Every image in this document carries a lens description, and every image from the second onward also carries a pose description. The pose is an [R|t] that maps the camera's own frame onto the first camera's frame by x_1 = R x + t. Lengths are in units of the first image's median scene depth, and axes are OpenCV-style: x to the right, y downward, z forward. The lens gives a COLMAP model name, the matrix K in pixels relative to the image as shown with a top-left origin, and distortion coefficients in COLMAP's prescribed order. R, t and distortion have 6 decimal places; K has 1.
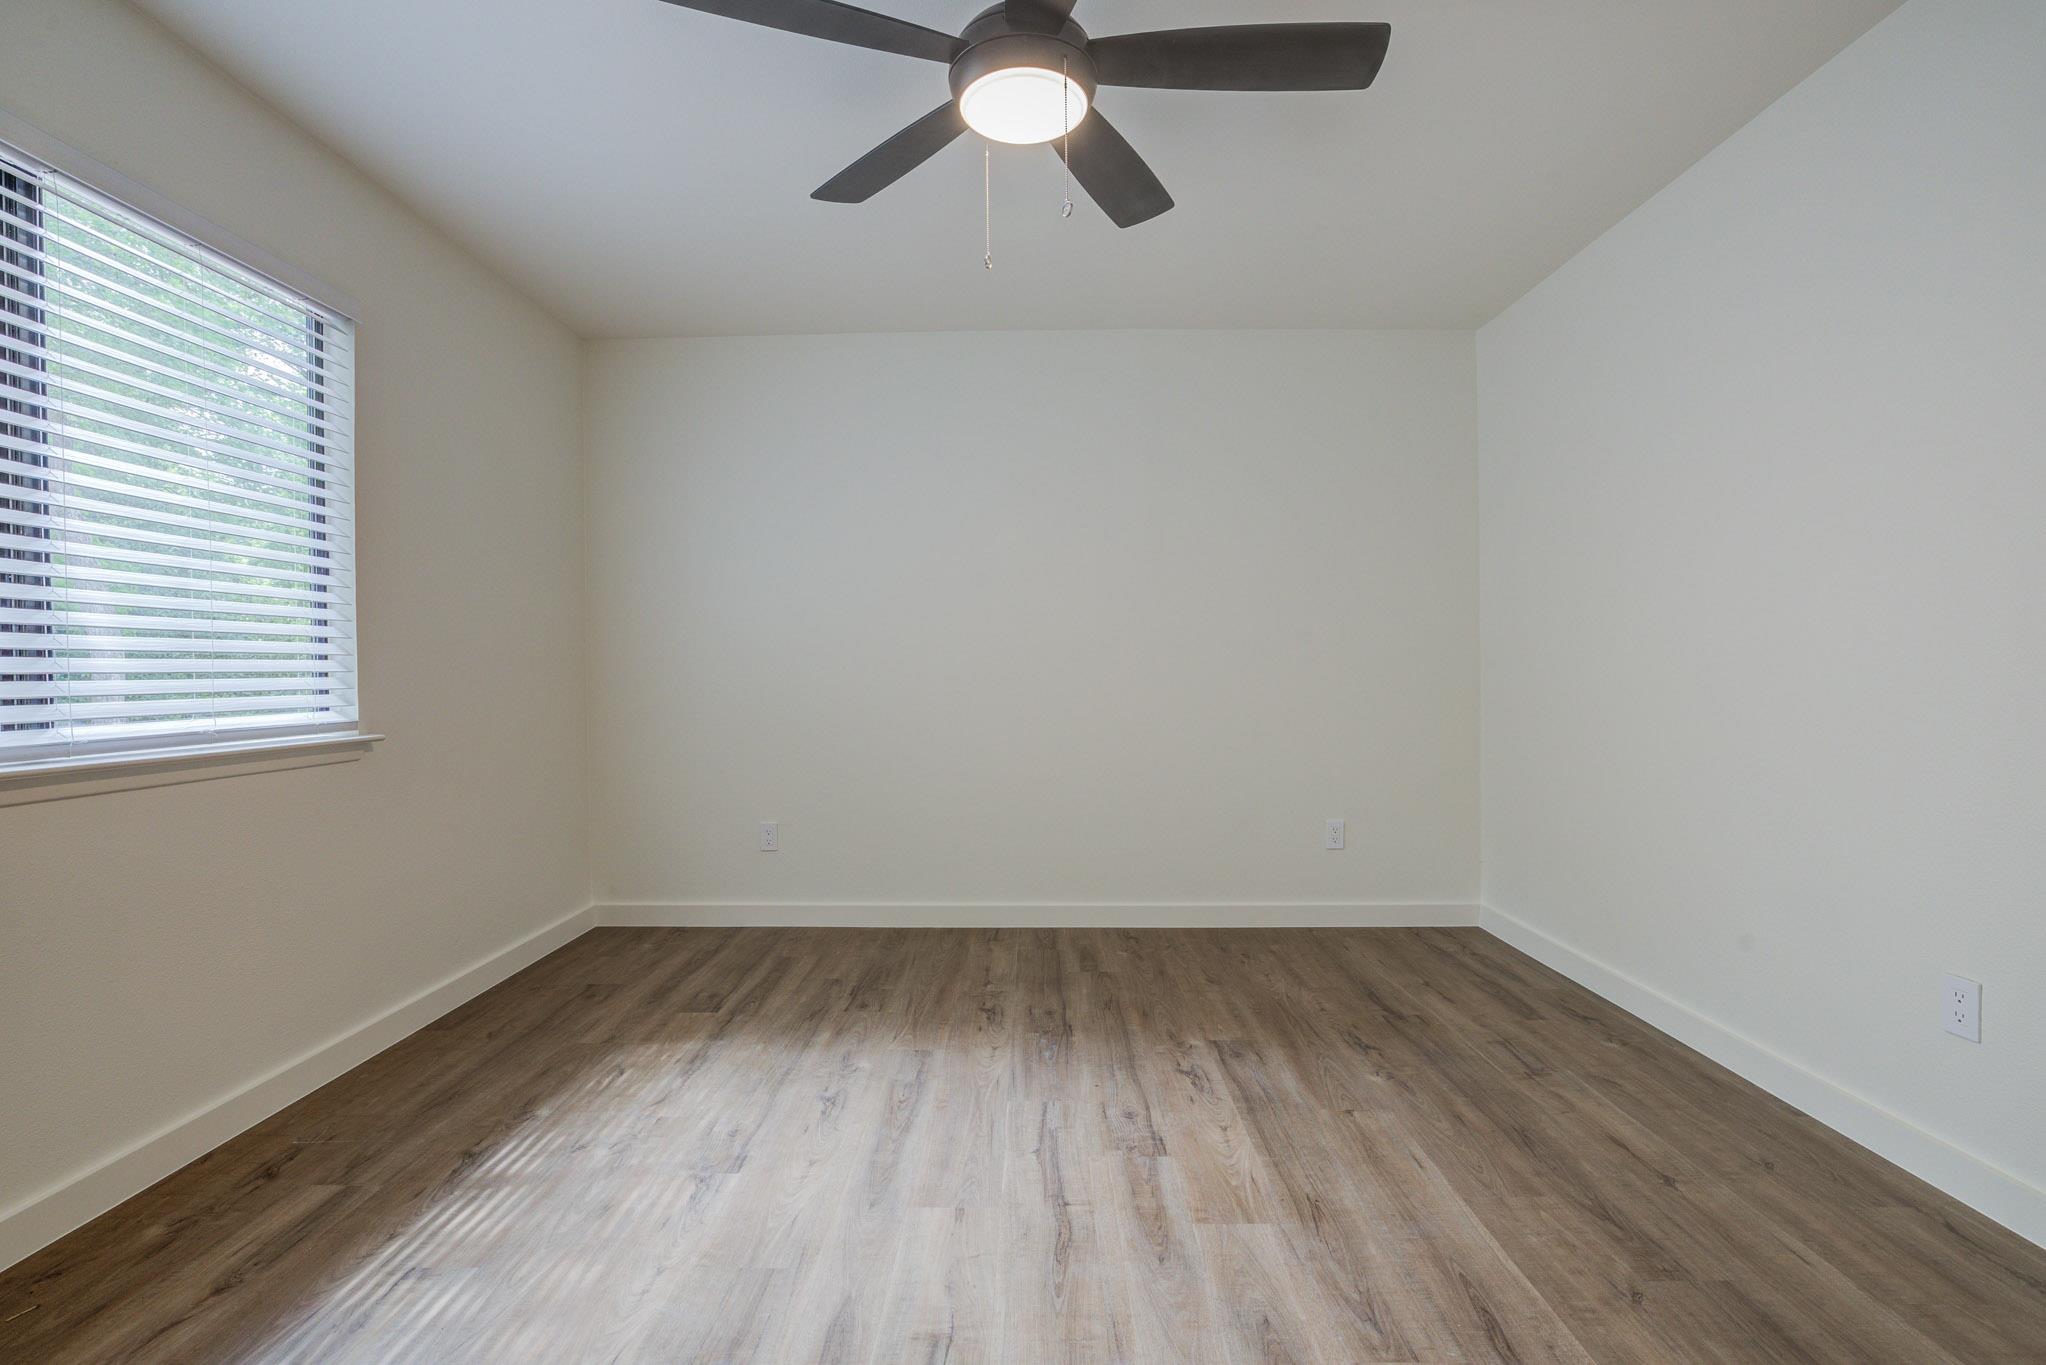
lens RADIAL K [[932.5, 0, 1047.1], [0, 932.5, 671.0], [0, 0, 1]] dist [-0.051768, 0.025350]
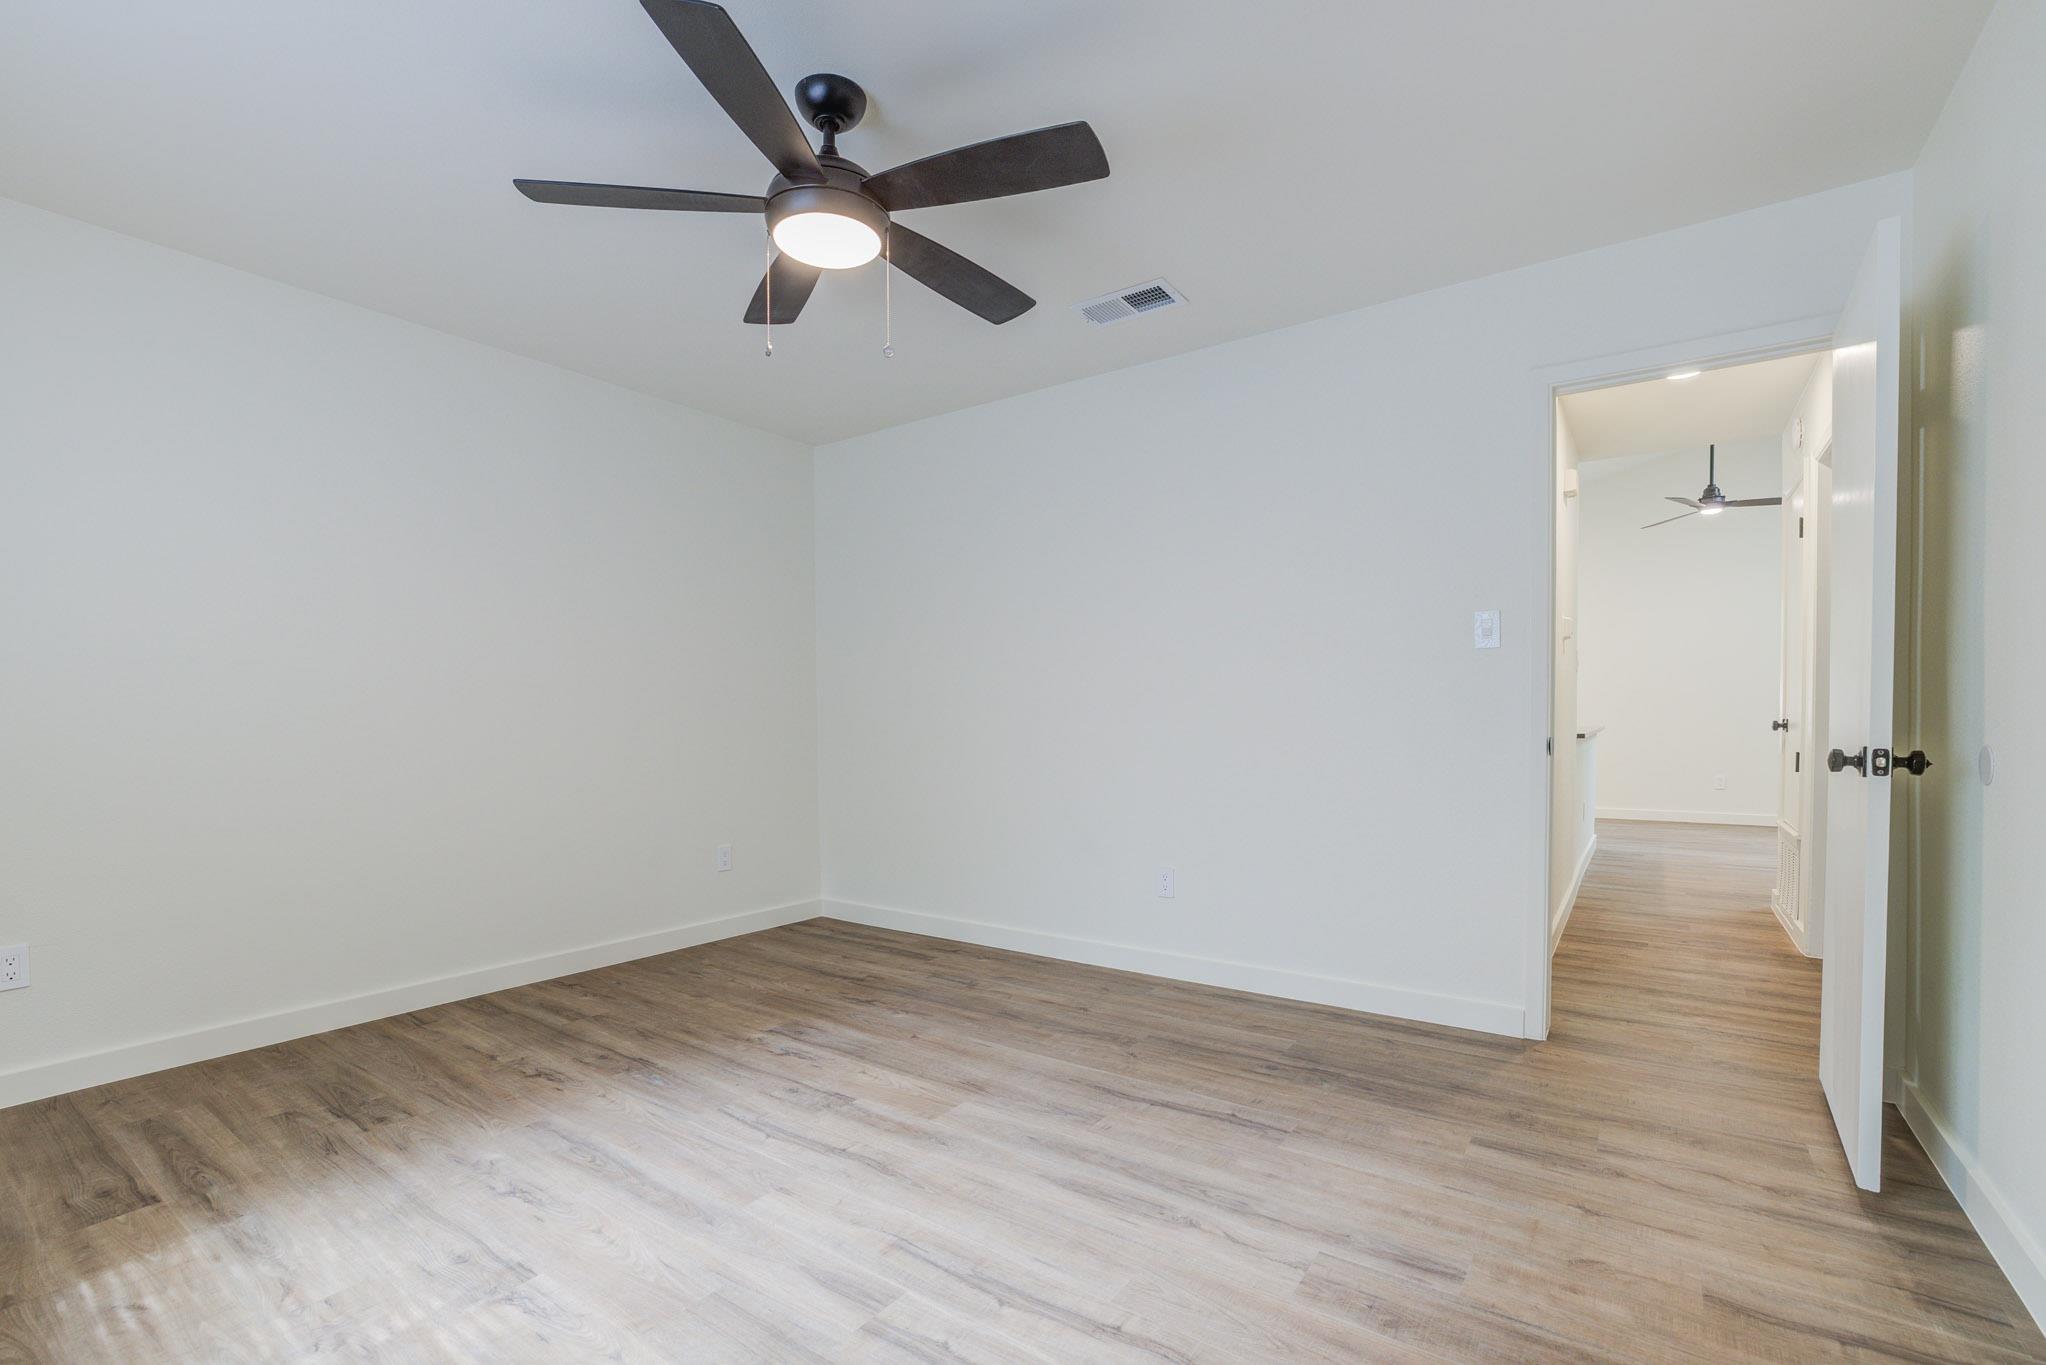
lens RADIAL K [[892.0, 0, 1018.7], [0, 892.0, 688.0], [0, 0, 1]] dist [-0.038704, 0.013784]
pose [[0.579560, 0.025078, 0.814543, -0.721045], [0.000991, 0.999504, -0.031477, -0.001730], [-0.814929, 0.019050, 0.579248, 0.096878]]
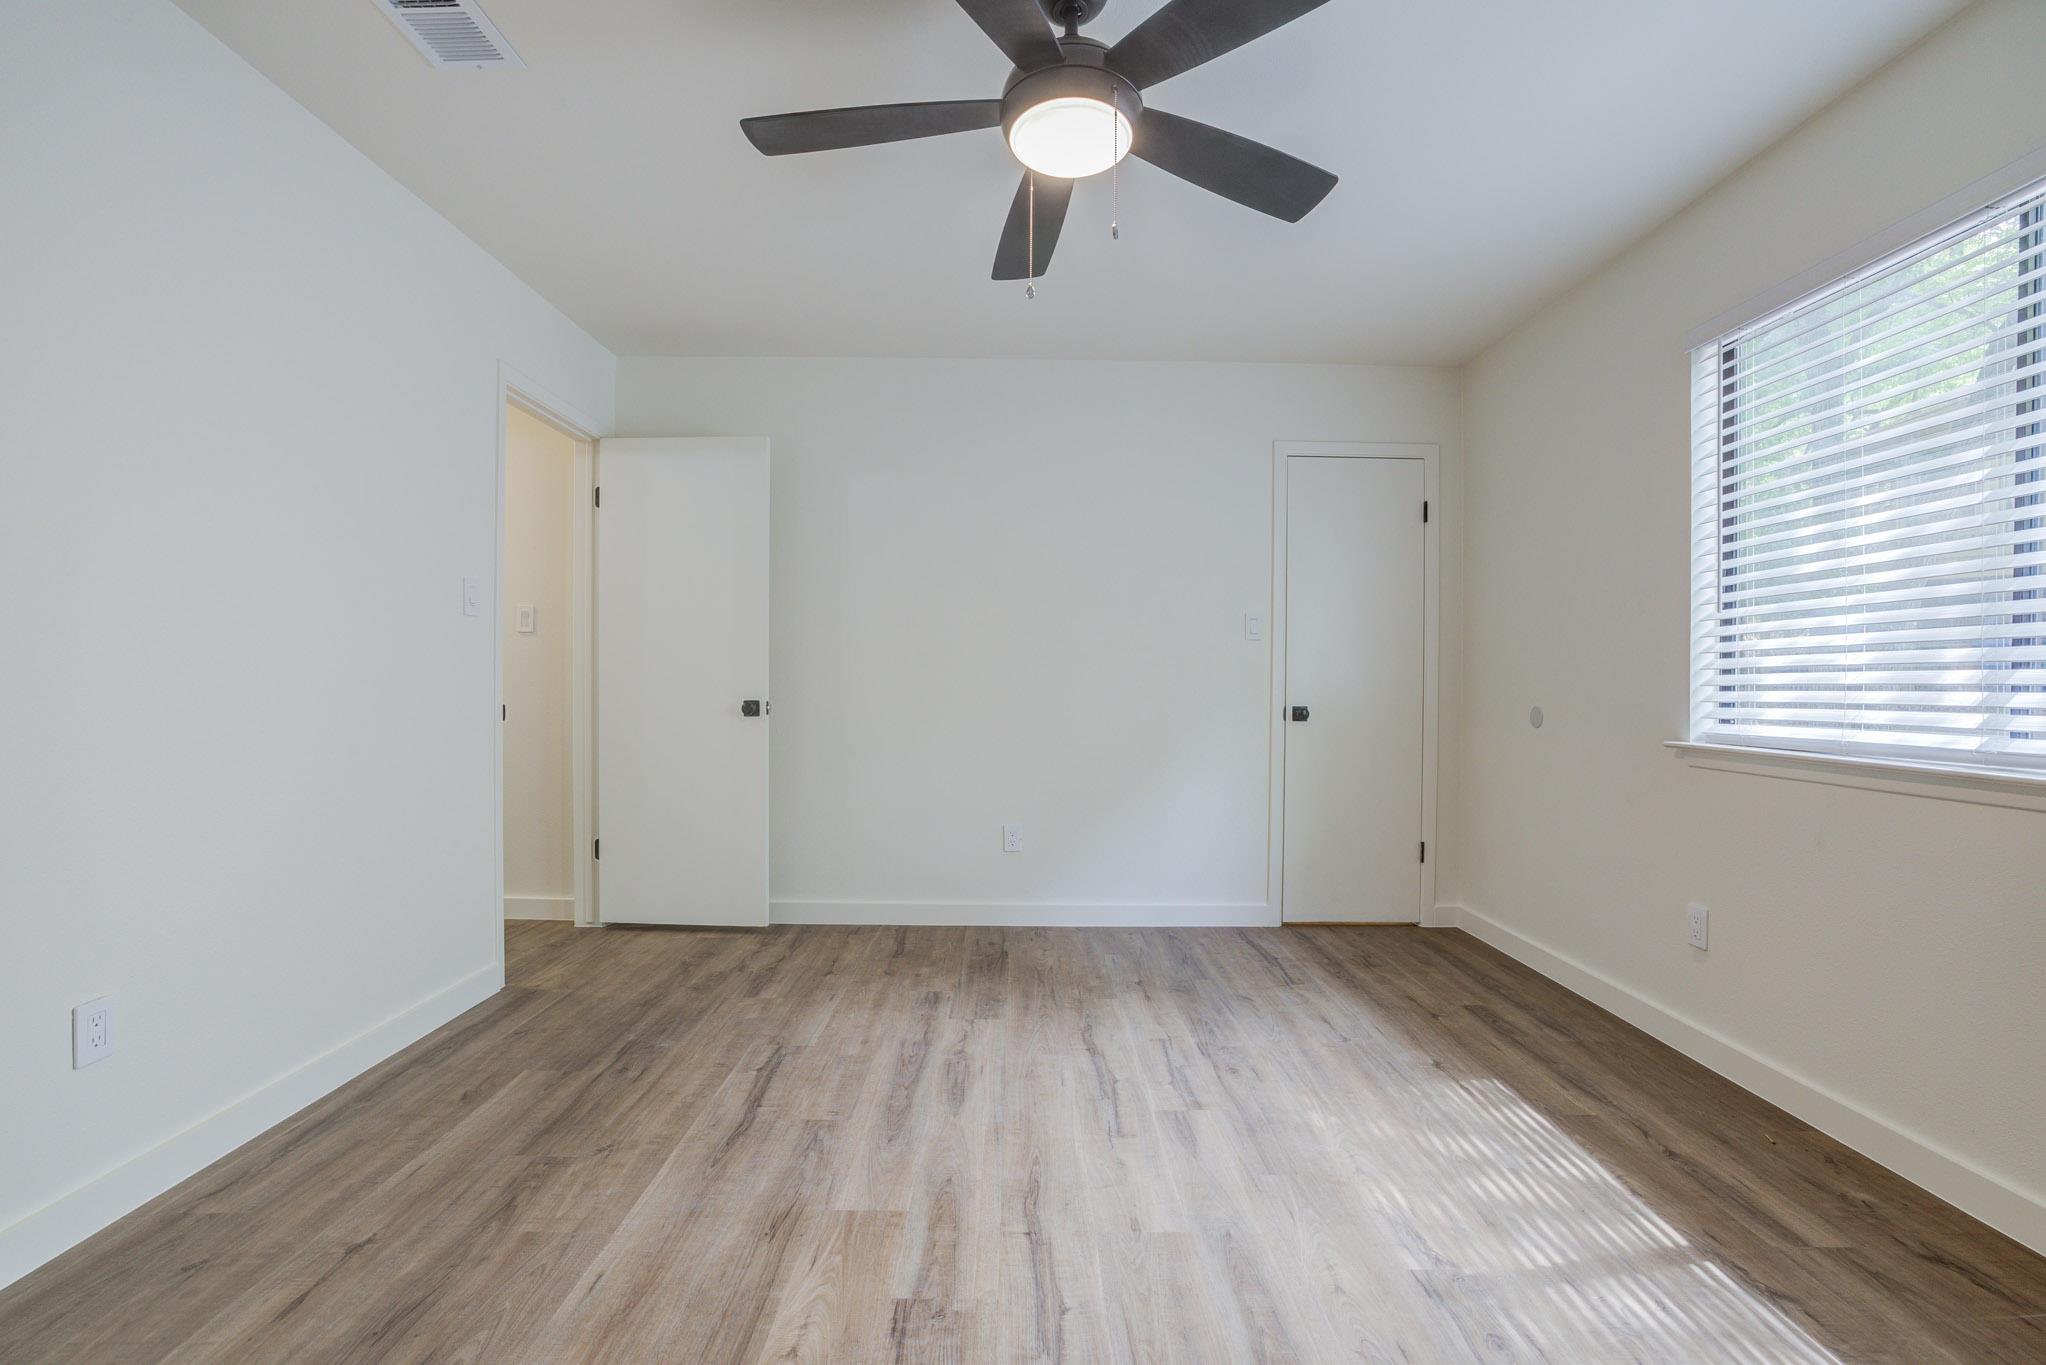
lens RADIAL K [[872.2, 0, 1016.5], [0, 872.2, 685.4], [0, 0, 1]] dist [-0.048028, 0.017493]
pose [[-0.999906, -0.002624, 0.013473, 0.019558], [-0.002606, 0.999996, 0.001302, 0.001610], [-0.013476, 0.001266, -0.999908, 1.666056]]
